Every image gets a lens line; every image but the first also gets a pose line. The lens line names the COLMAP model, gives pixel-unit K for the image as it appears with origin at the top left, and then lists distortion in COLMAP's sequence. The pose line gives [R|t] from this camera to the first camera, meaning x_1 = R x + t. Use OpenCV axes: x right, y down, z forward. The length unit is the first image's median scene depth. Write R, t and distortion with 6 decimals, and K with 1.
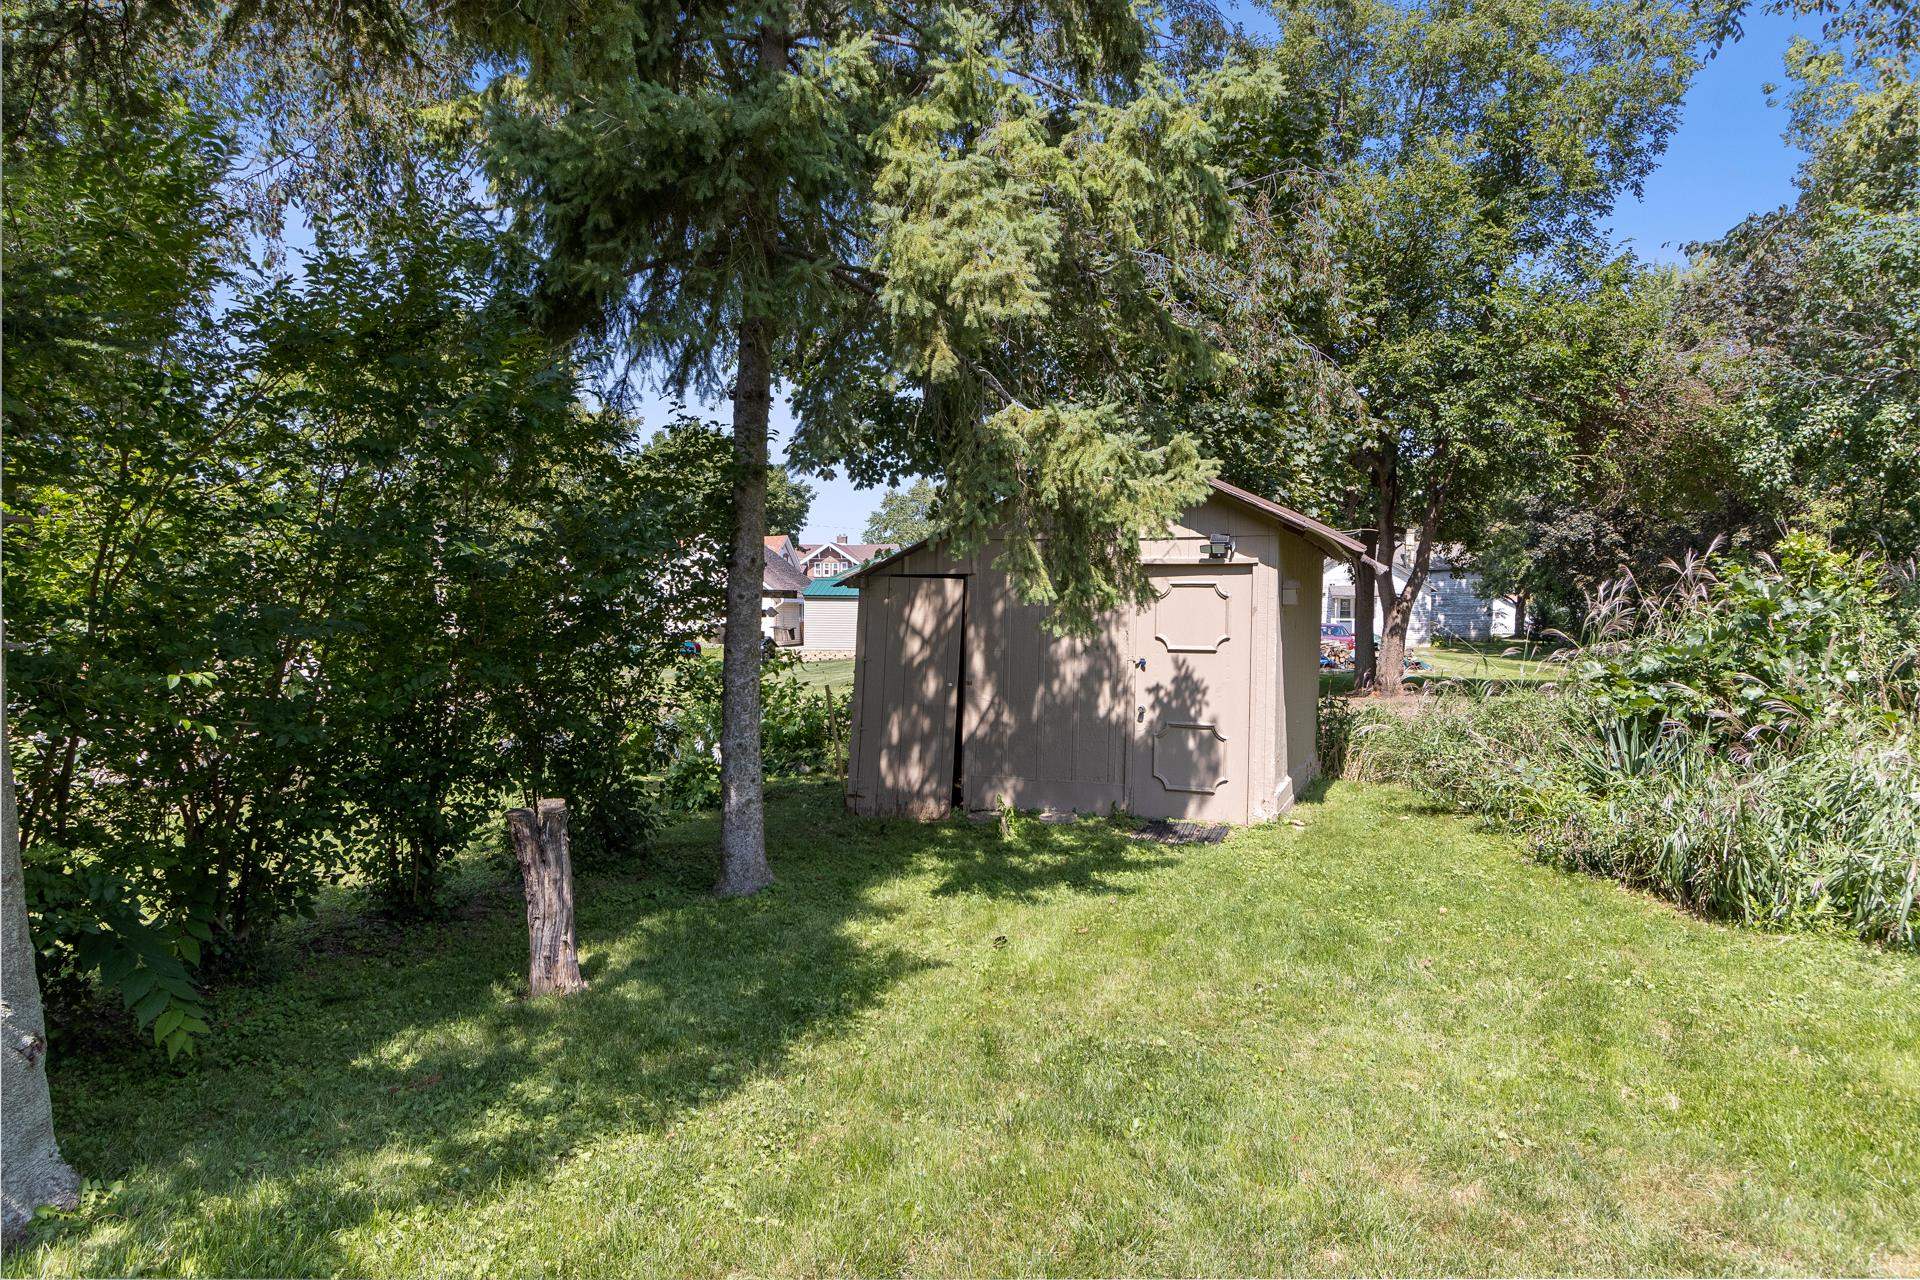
lens RADIAL K [[1179.4, 0, 958.5], [0, 1179.4, 635.7], [0, 0, 1]] dist [0.002324, 0.000441]
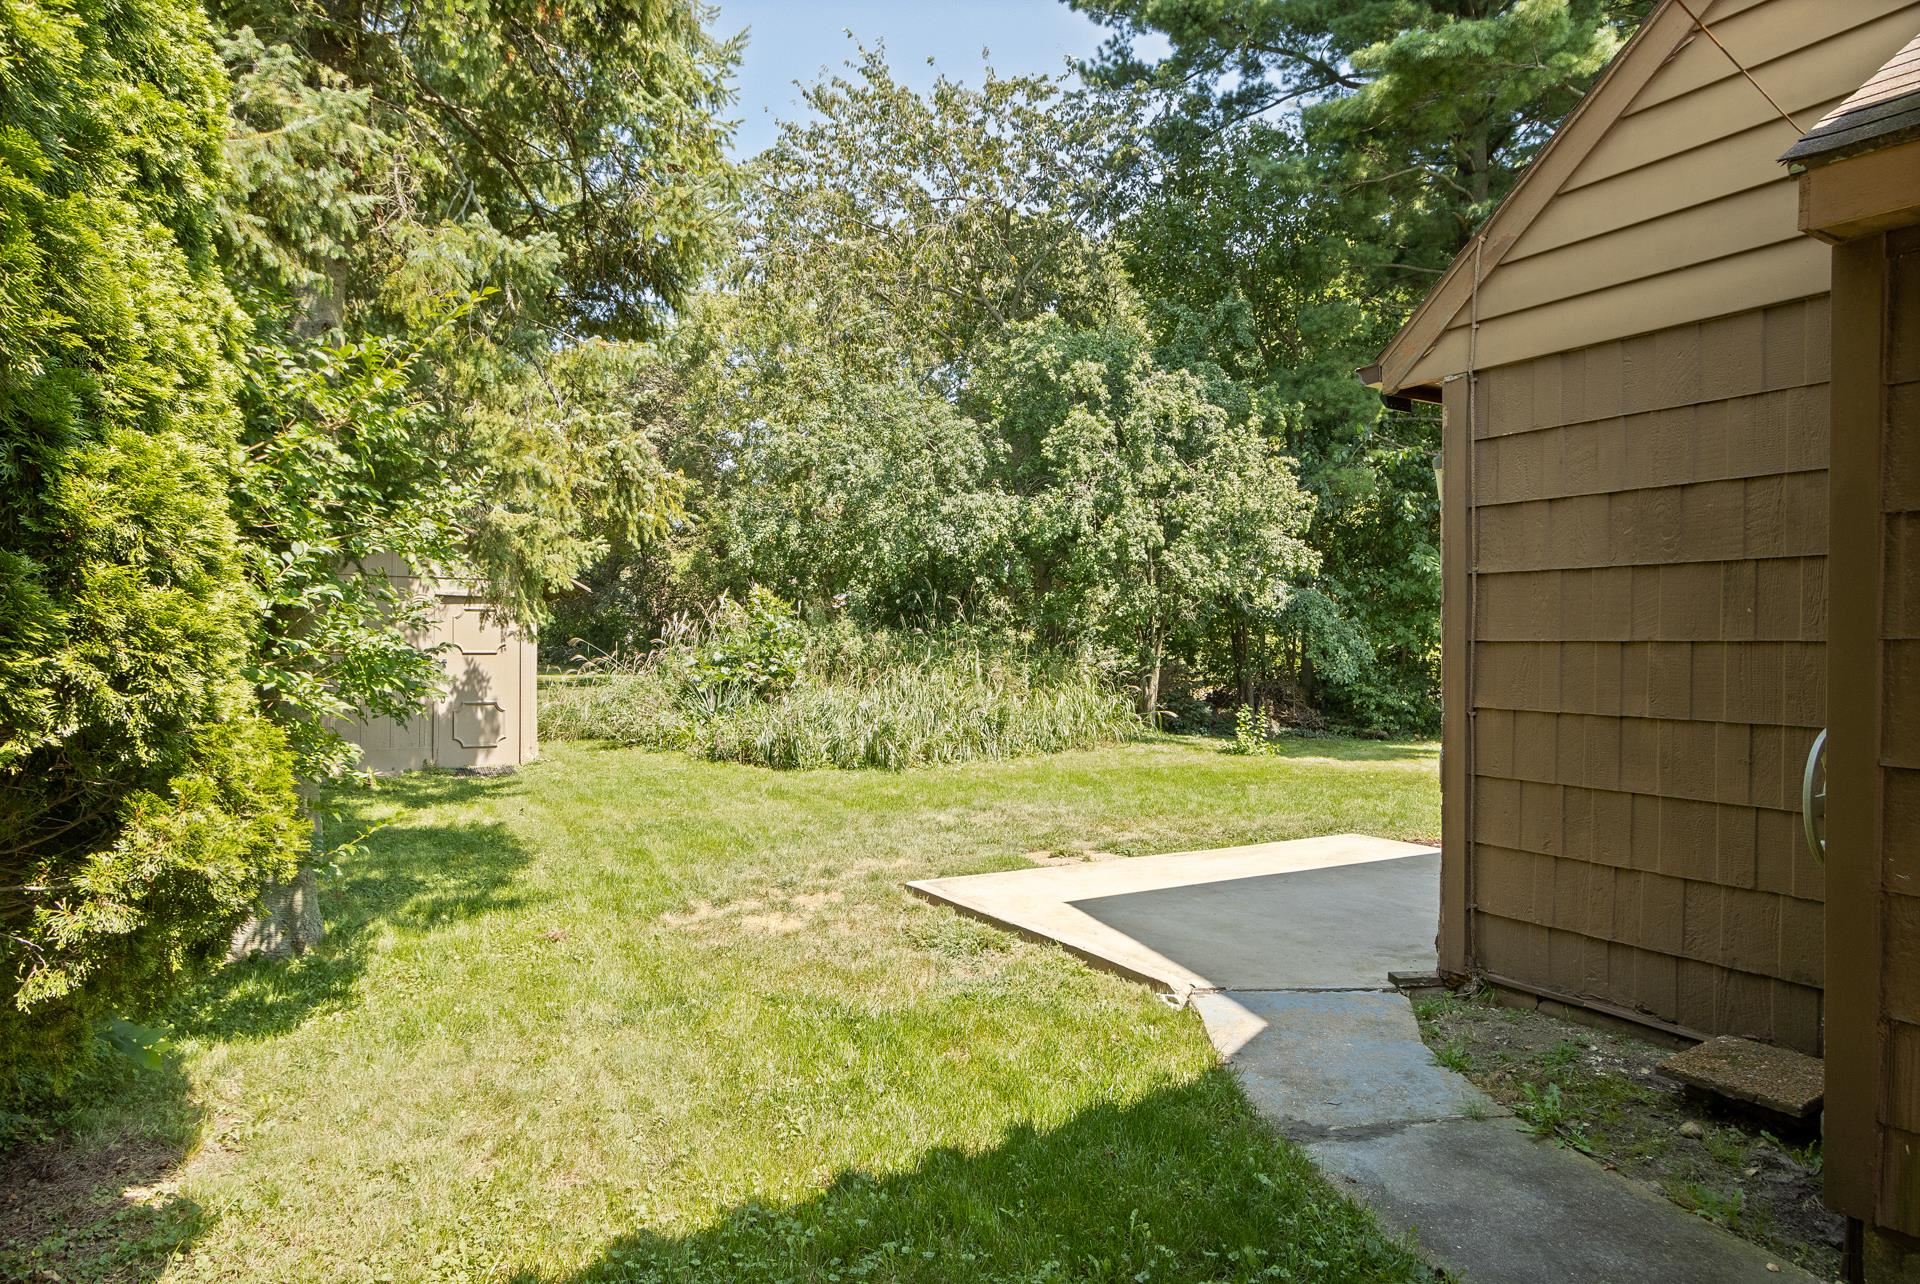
lens RADIAL K [[1160.0, 0, 960.7], [0, 1160.0, 644.9], [0, 0, 1]] dist [0.000289, 0.000009]
pose [[0.527125, -0.009362, 0.849736, -0.745425], [0.003832, 0.999955, 0.008640, -0.008902], [-0.849779, -0.001298, 0.527137, -0.307773]]
